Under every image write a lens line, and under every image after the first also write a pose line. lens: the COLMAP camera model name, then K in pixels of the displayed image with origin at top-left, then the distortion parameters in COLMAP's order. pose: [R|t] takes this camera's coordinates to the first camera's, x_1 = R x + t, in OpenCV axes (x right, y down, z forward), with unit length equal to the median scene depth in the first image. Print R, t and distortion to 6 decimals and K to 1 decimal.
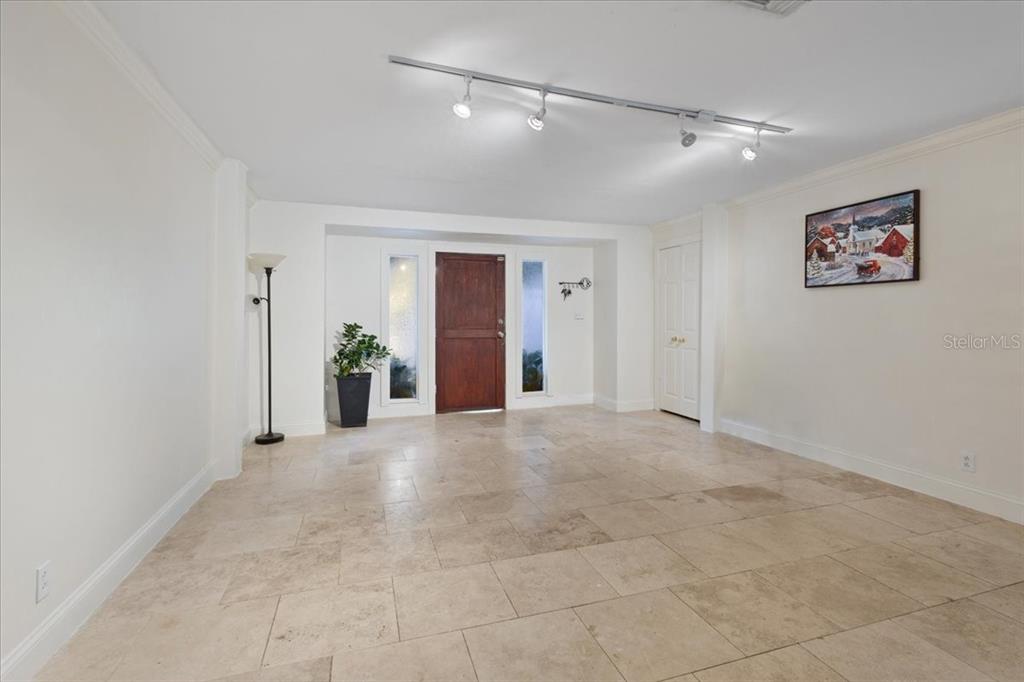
lens RADIAL K [[480.5, 0, 512.8], [0, 480.5, 321.4], [0, 0, 1]] dist [0.003558, 0.000414]
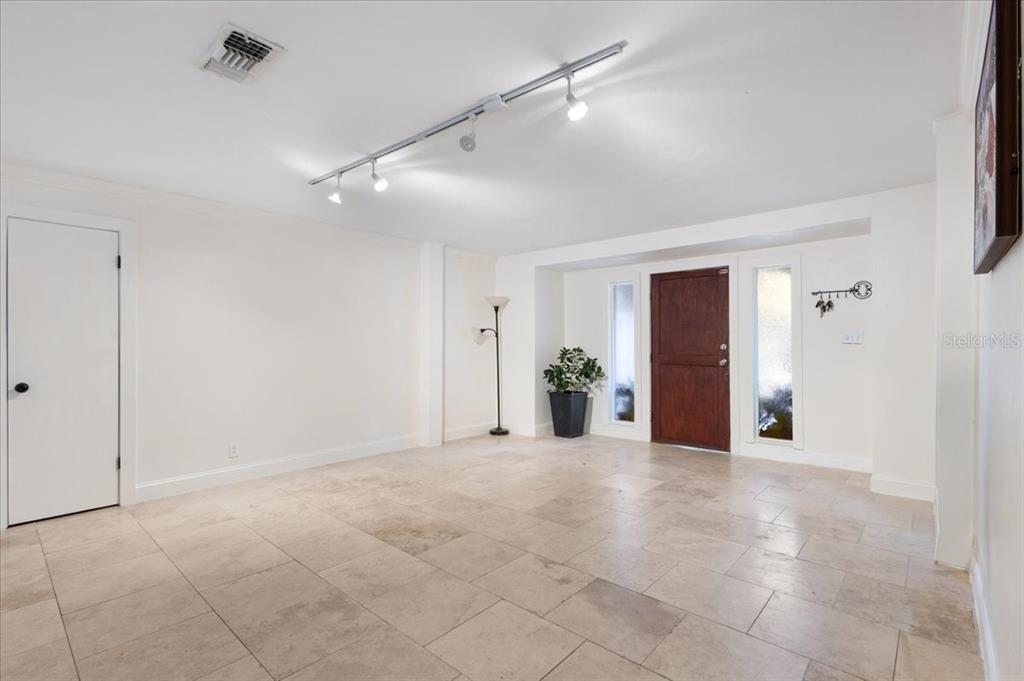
lens RADIAL K [[471.1, 0, 512.4], [0, 471.1, 343.1], [0, 0, 1]] dist [0.004532, 0.000415]
pose [[0.503884, -0.000530, -0.863771, 0.656791], [-0.002399, 0.999995, -0.002013, -0.004287], [0.863768, 0.003086, 0.503880, 0.359157]]
